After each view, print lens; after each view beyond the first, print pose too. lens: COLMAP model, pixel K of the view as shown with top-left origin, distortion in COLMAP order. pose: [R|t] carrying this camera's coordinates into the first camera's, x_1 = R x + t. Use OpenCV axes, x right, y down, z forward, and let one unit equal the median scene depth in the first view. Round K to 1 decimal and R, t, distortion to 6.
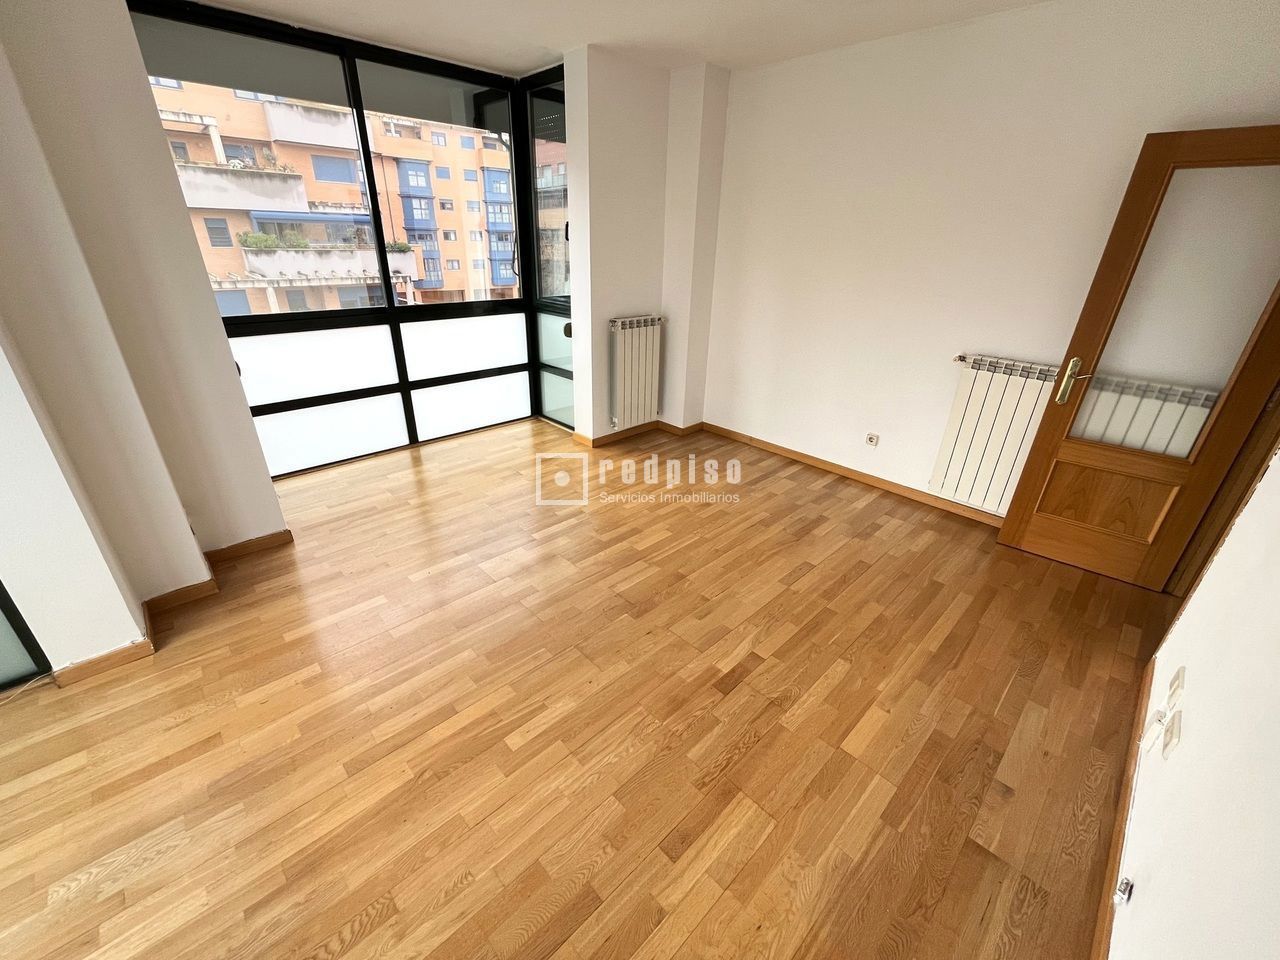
lens RADIAL K [[517.0, 0, 636.9], [0, 517.0, 479.1], [0, 0, 1]] dist [-0.001666, -0.000441]
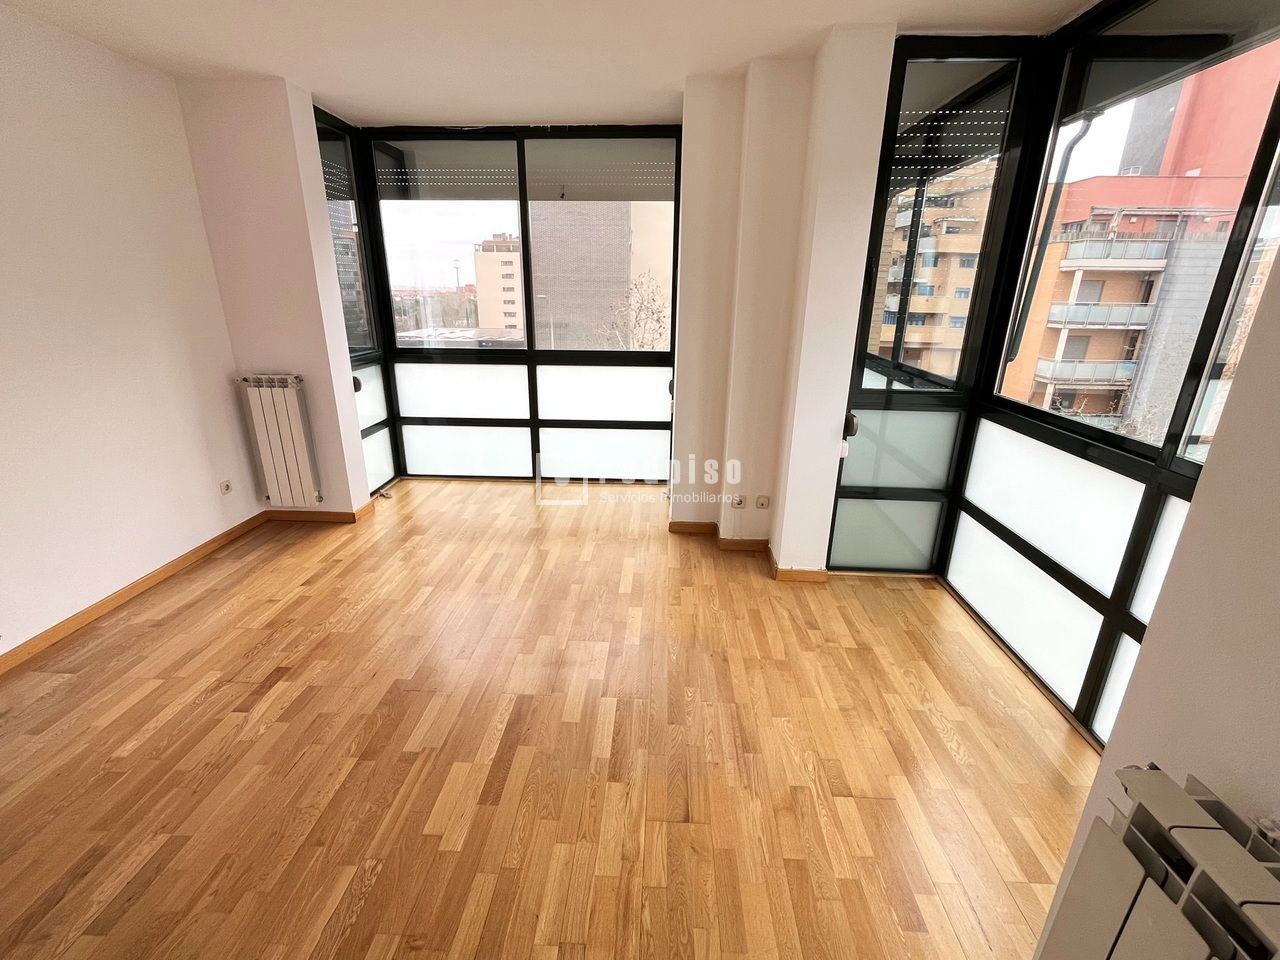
lens RADIAL K [[564.9, 0, 635.6], [0, 564.9, 476.7], [0, 0, 1]] dist [-0.000618, -0.000248]
pose [[-0.729677, 0.186487, -0.657871, 0.264221], [-0.314003, 0.763272, 0.564640, -0.664454], [0.607432, 0.618578, -0.498384, 1.448239]]
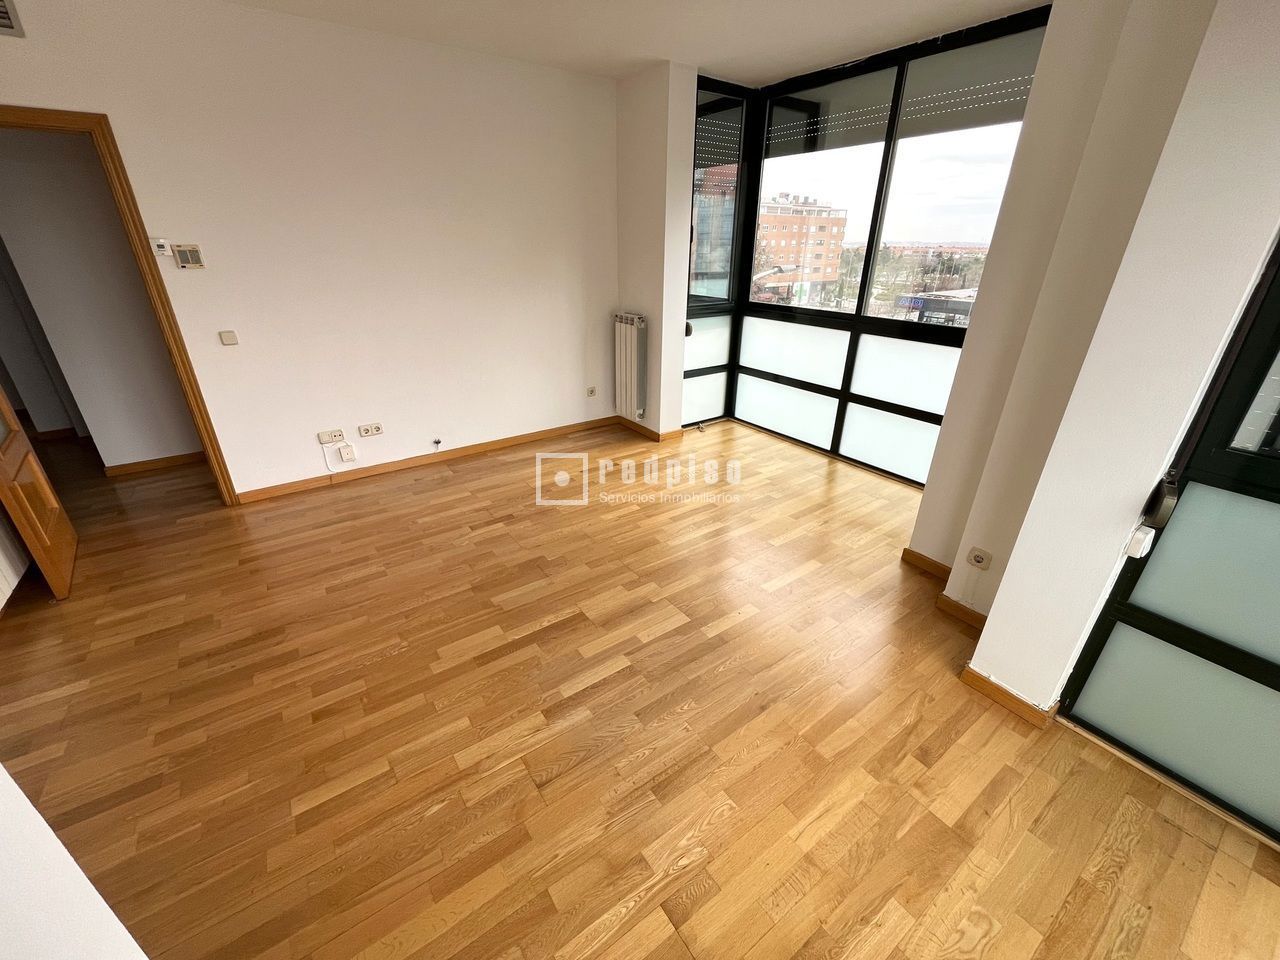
lens RADIAL K [[517.0, 0, 636.9], [0, 517.0, 479.1], [0, 0, 1]] dist [-0.001666, -0.000441]
pose [[-0.988207, -0.090968, 0.123178, -0.330807], [0.035679, 0.645490, 0.762935, -0.709671], [-0.148912, 0.758332, -0.634631, 1.503476]]
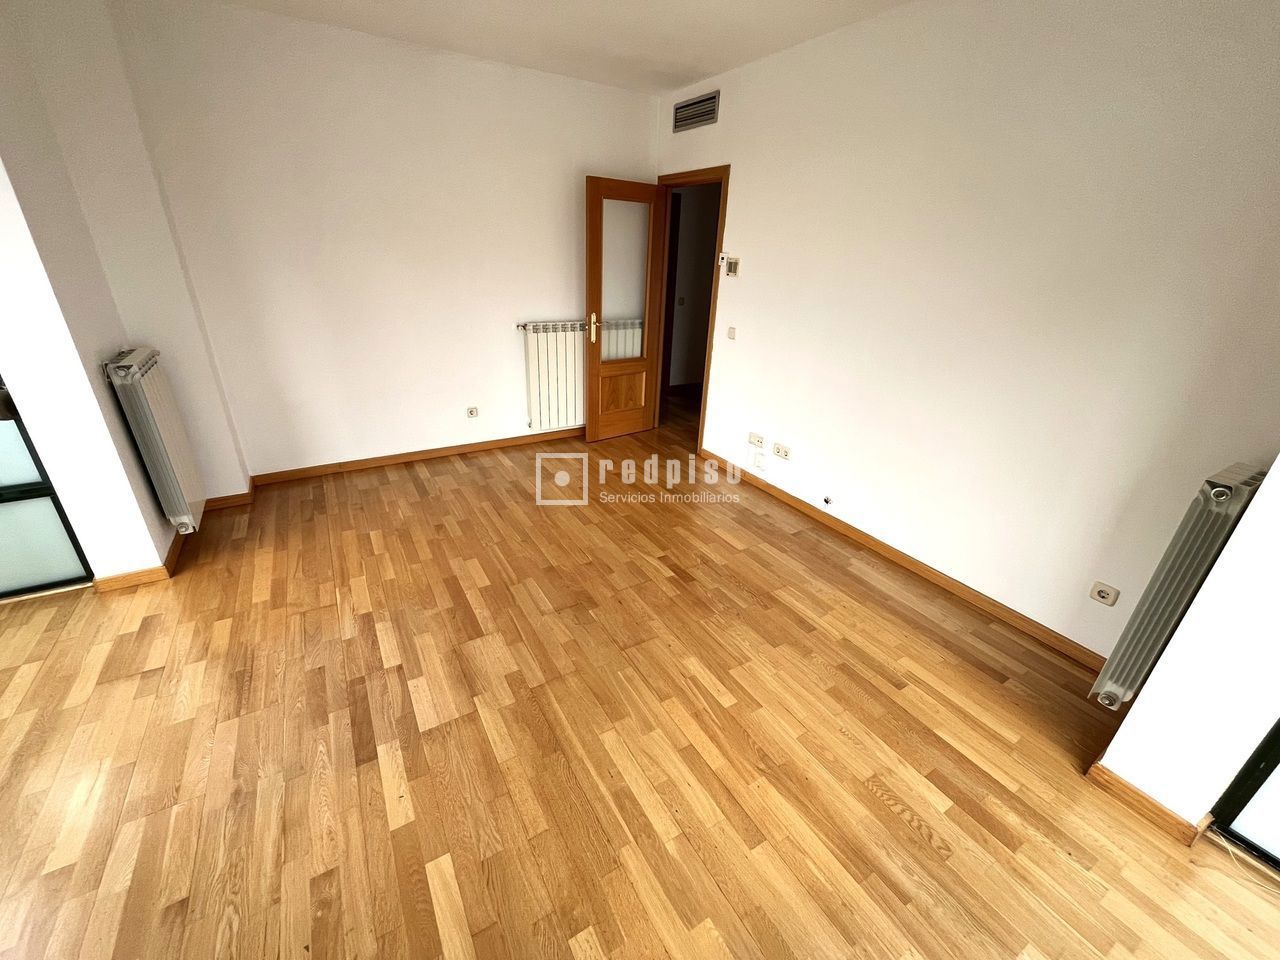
lens RADIAL K [[517.0, 0, 636.9], [0, 517.0, 479.1], [0, 0, 1]] dist [-0.001666, -0.000441]
pose [[0.219610, -0.412776, 0.883961, -0.760849], [0.382578, 0.869942, 0.311183, -0.236729], [-0.897444, 0.269845, 0.348967, 0.466317]]
